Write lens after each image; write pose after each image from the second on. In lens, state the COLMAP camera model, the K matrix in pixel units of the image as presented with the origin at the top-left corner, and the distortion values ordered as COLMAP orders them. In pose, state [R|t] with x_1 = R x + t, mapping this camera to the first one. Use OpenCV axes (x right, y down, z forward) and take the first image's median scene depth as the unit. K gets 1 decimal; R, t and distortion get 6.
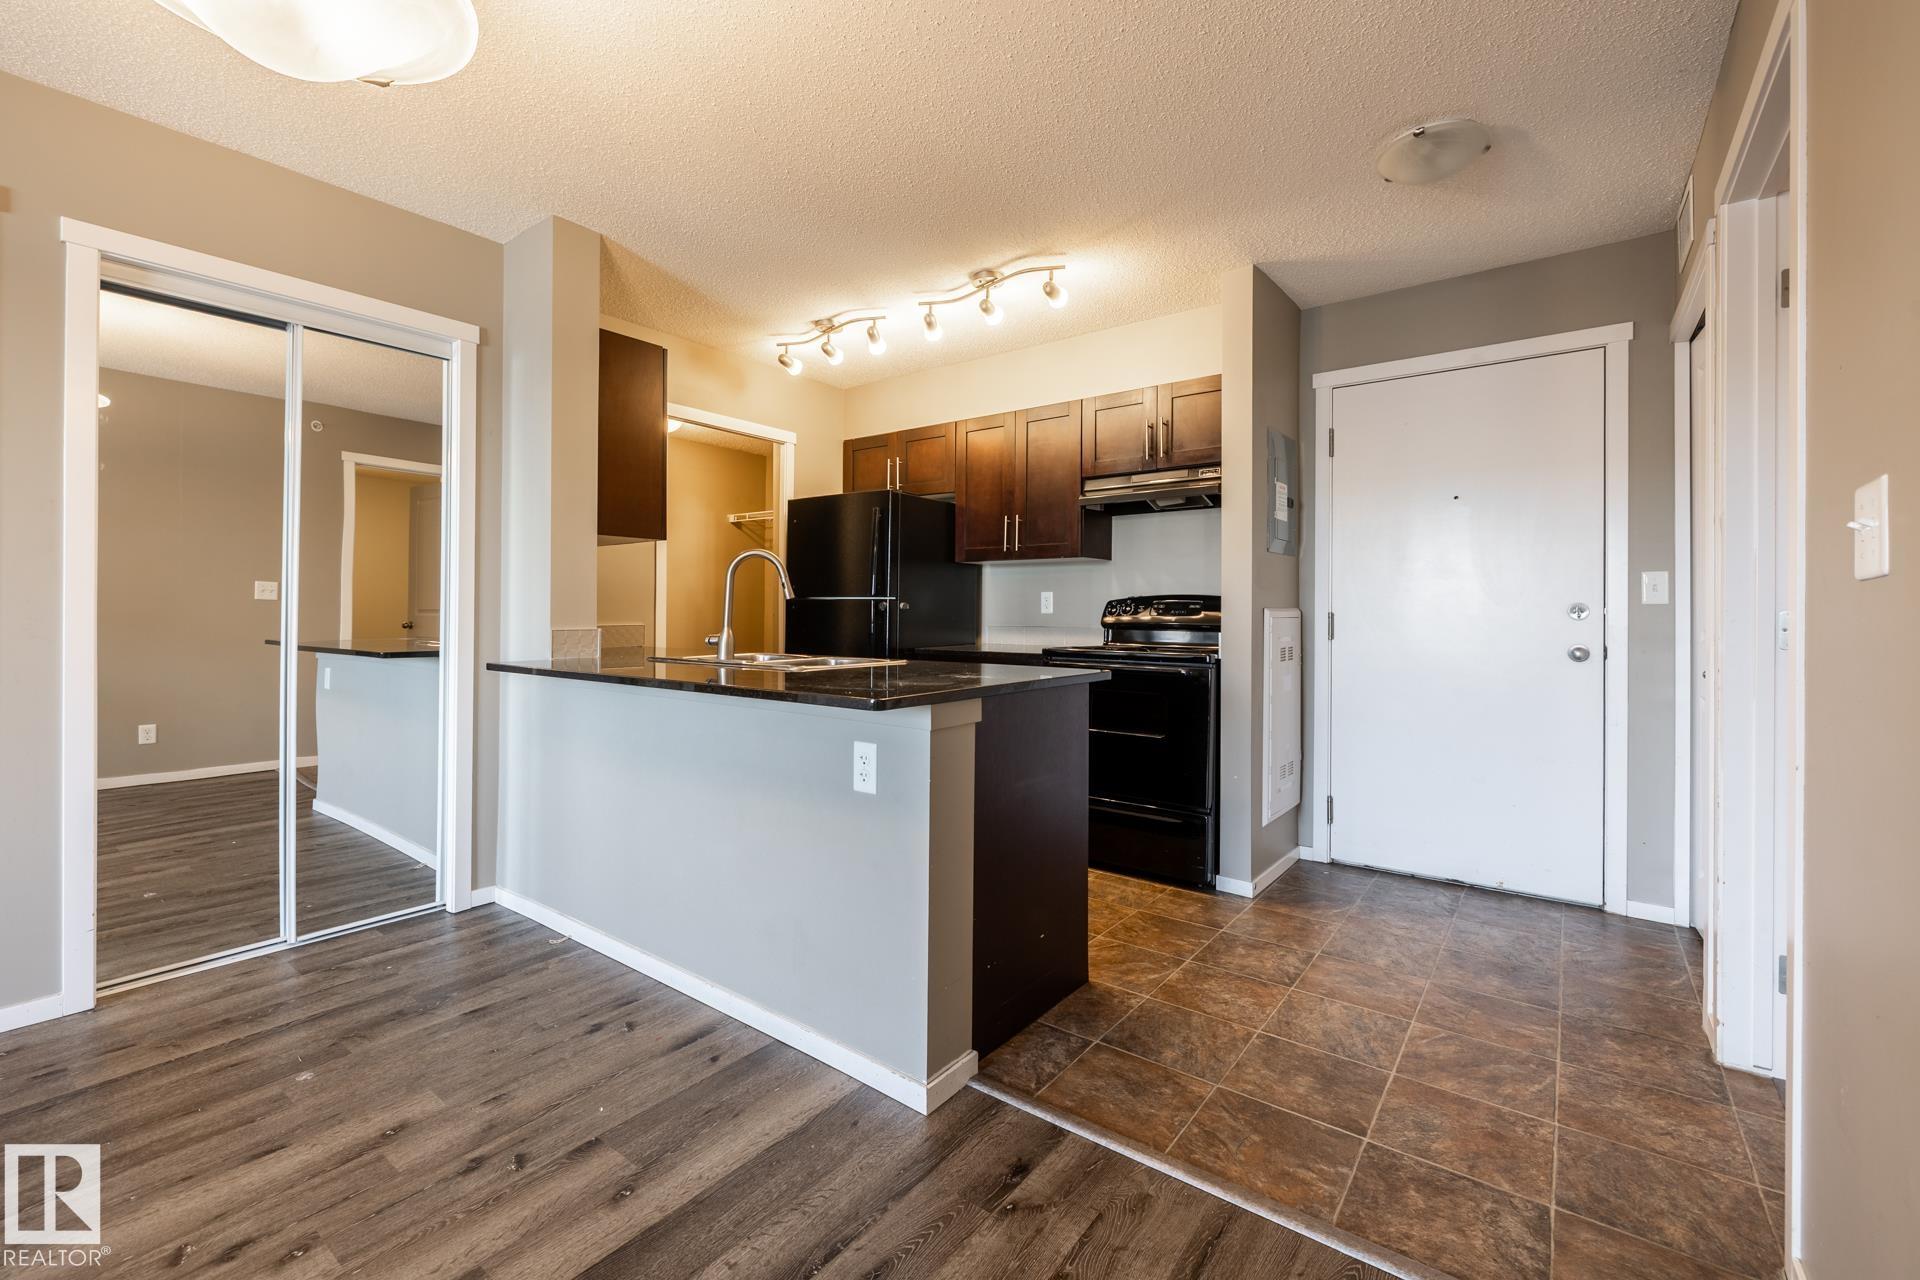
lens RADIAL K [[819.3, 0, 912.1], [0, 819.3, 601.2], [0, 0, 1]] dist [0.000958, -0.000106]
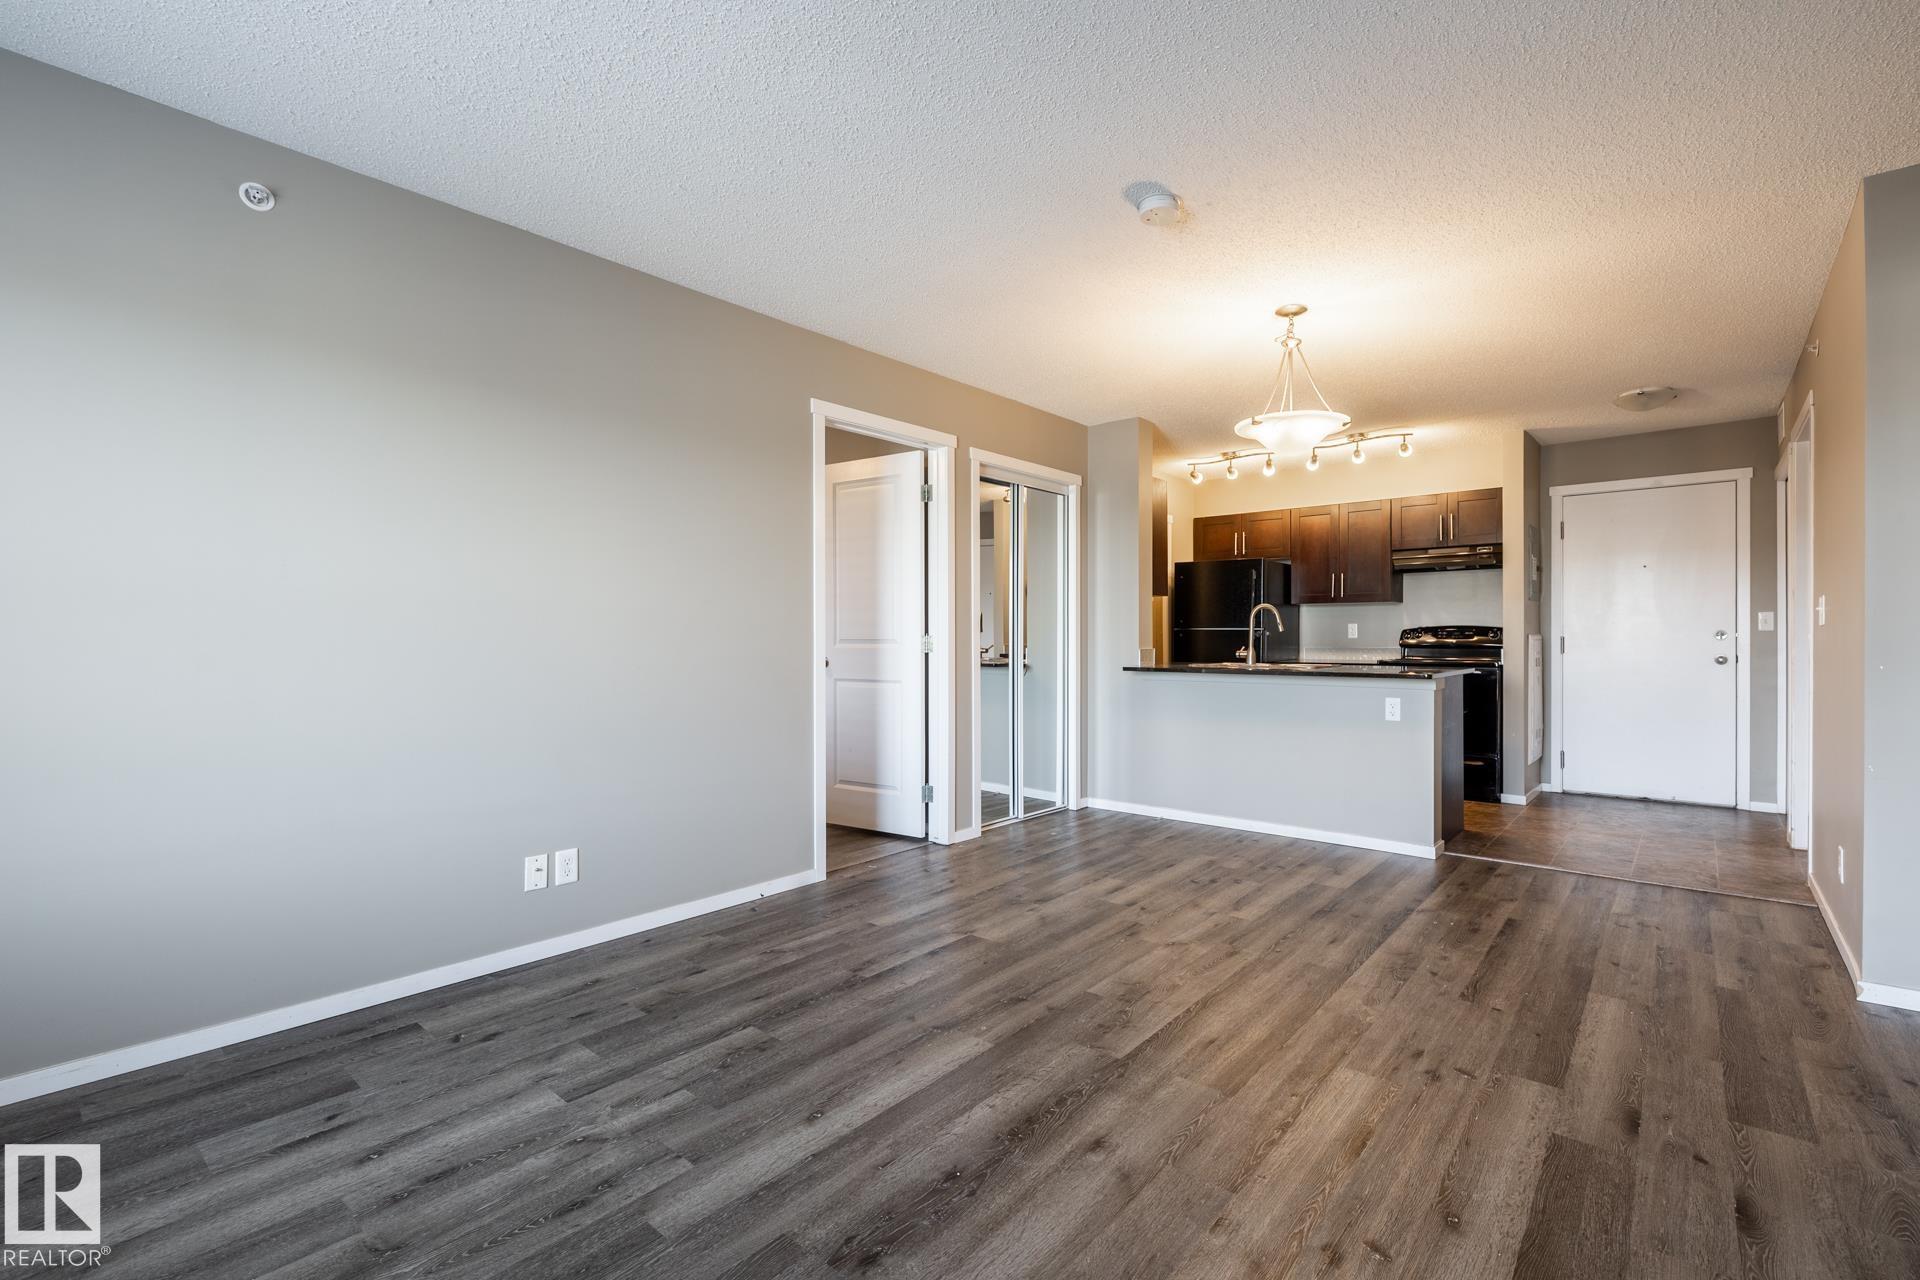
lens RADIAL K [[819.3, 0, 1014.0], [0, 819.3, 631.7], [0, 0, 1]] dist [0.000958, -0.000106]
pose [[0.999807, -0.006950, -0.018397, -0.595316], [0.007047, 0.999961, 0.005235, -0.012863], [0.018360, -0.005364, 0.999817, -0.696243]]
